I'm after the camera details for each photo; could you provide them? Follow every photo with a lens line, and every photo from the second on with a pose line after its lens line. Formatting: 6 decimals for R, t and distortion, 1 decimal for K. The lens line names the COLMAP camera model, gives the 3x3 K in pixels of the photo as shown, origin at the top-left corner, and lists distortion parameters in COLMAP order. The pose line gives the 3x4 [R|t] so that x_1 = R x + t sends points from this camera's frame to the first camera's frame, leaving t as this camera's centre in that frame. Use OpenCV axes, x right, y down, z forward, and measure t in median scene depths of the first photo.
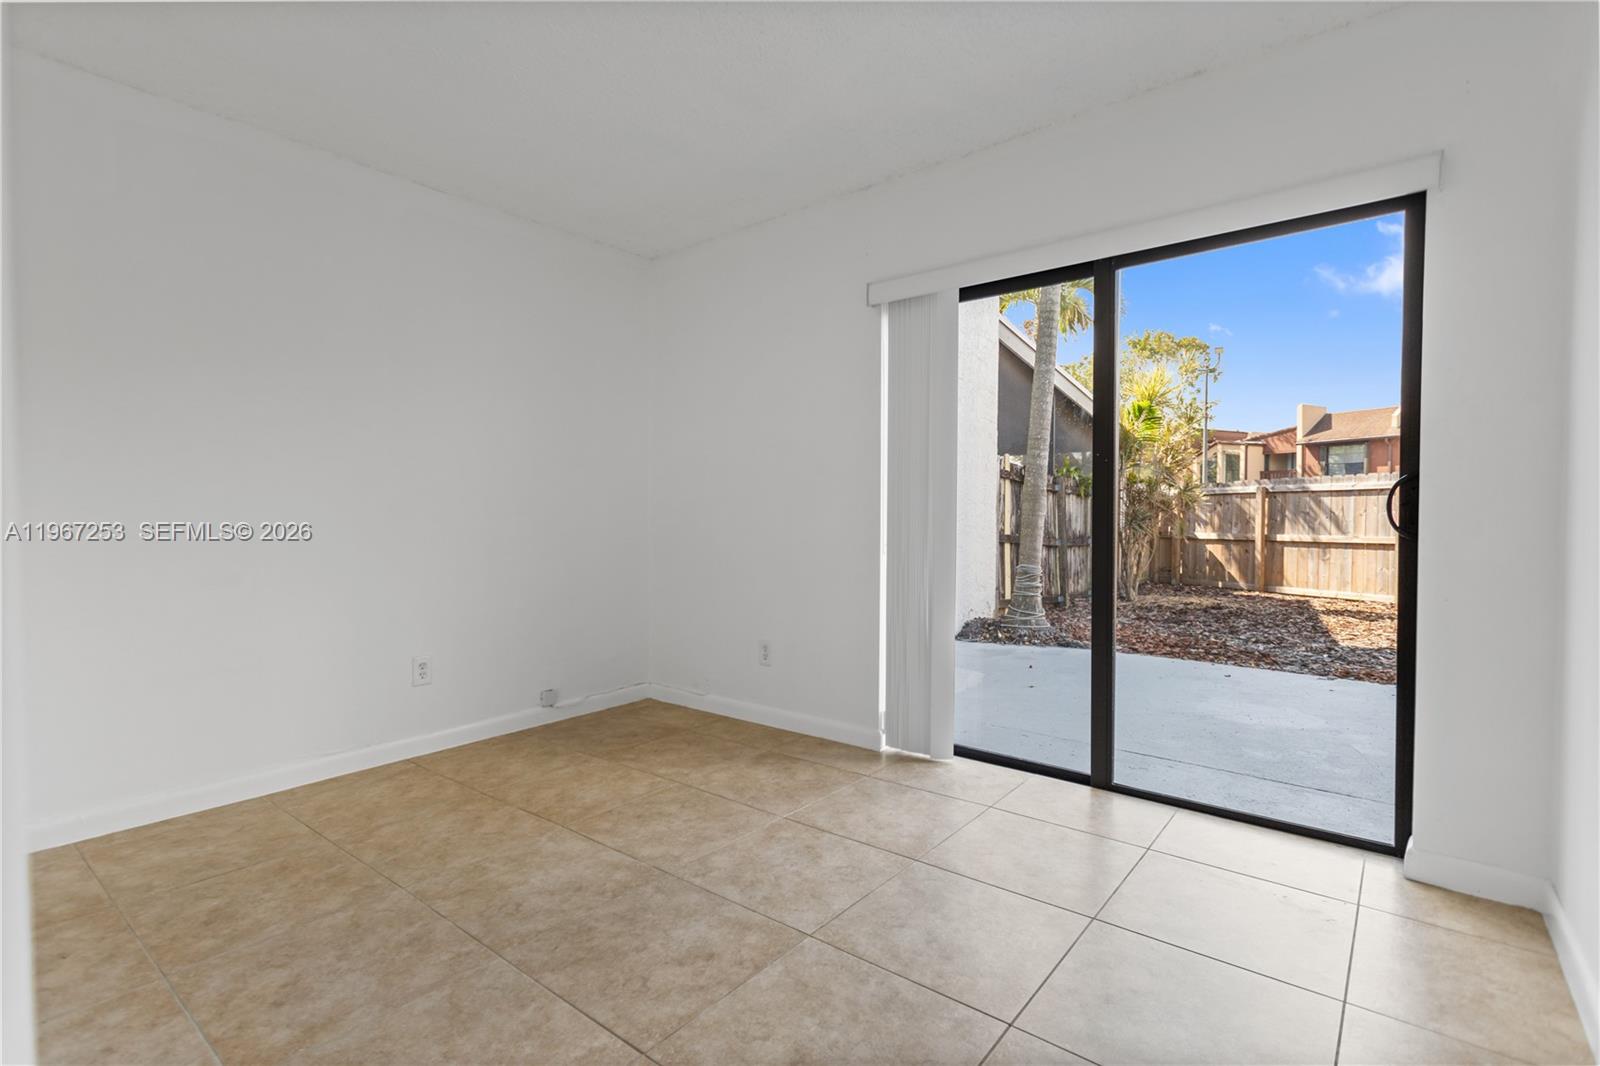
lens RADIAL K [[760.4, 0, 788.1], [0, 760.4, 541.9], [0, 0, 1]] dist [0.001957, -0.000512]
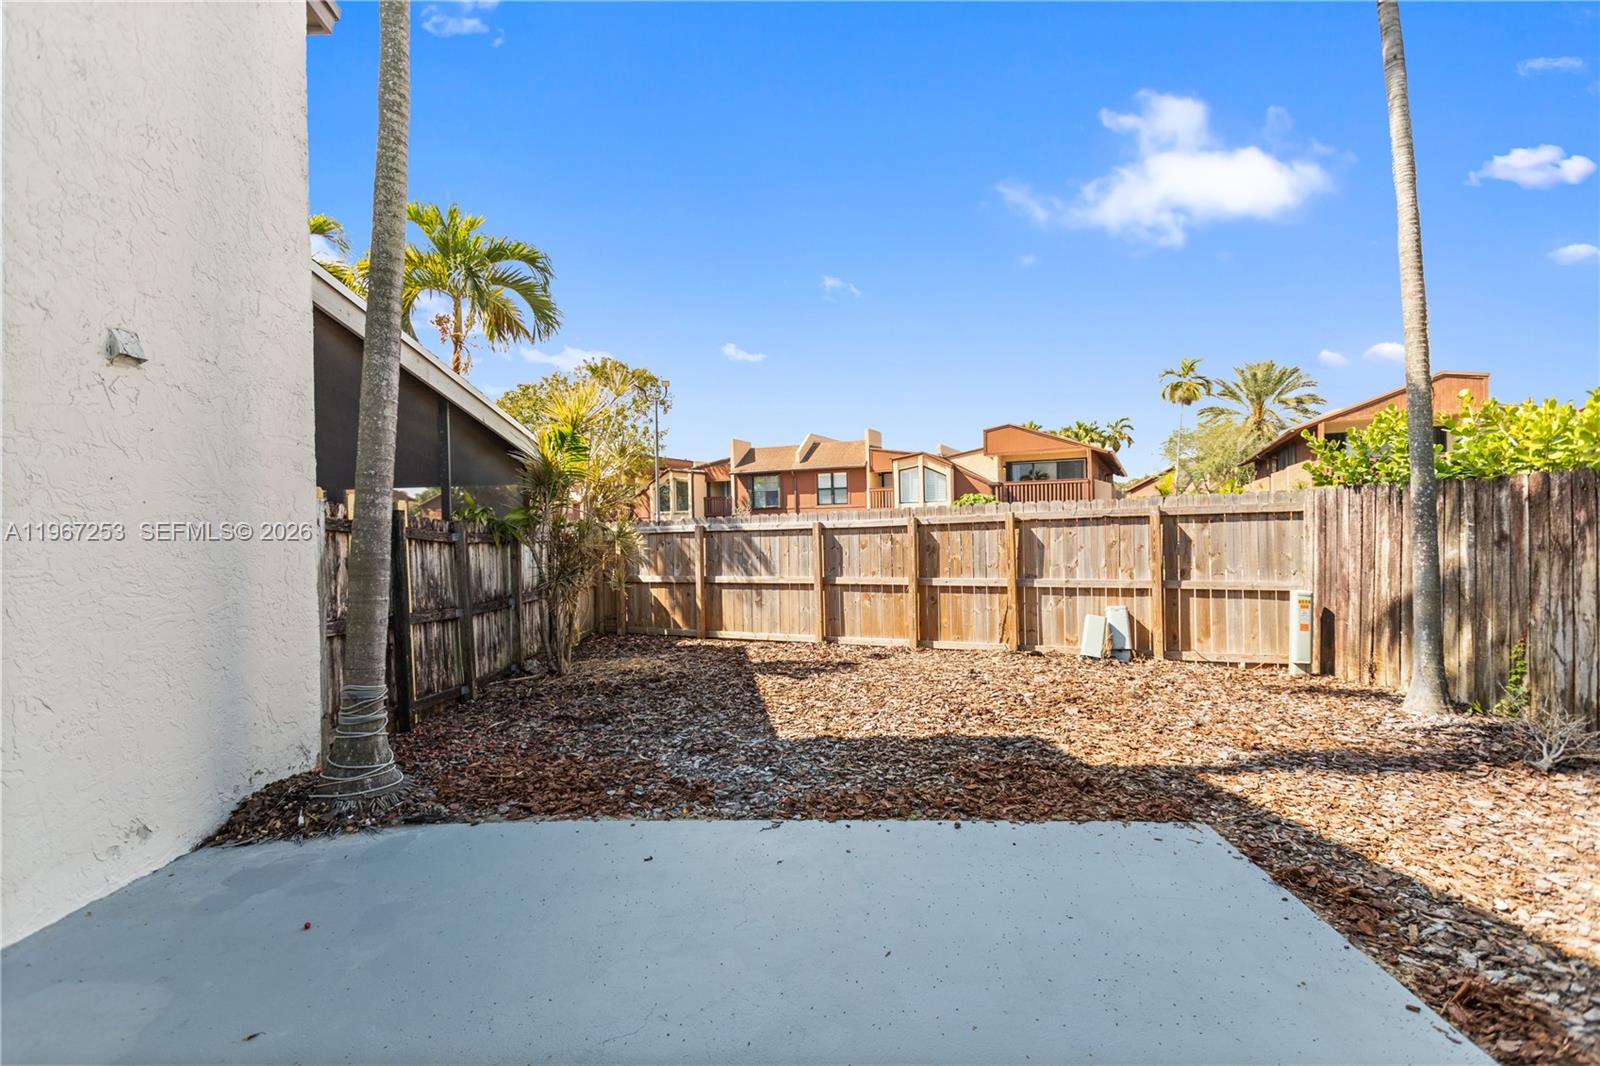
lens RADIAL K [[760.4, 0, 784.3], [0, 760.4, 540.2], [0, 0, 1]] dist [0.001957, -0.000512]
pose [[0.792387, -0.021558, 0.609638, 0.138557], [0.037722, 0.999194, -0.013696, -0.040320], [-0.608852, 0.033849, 0.792562, 0.201332]]
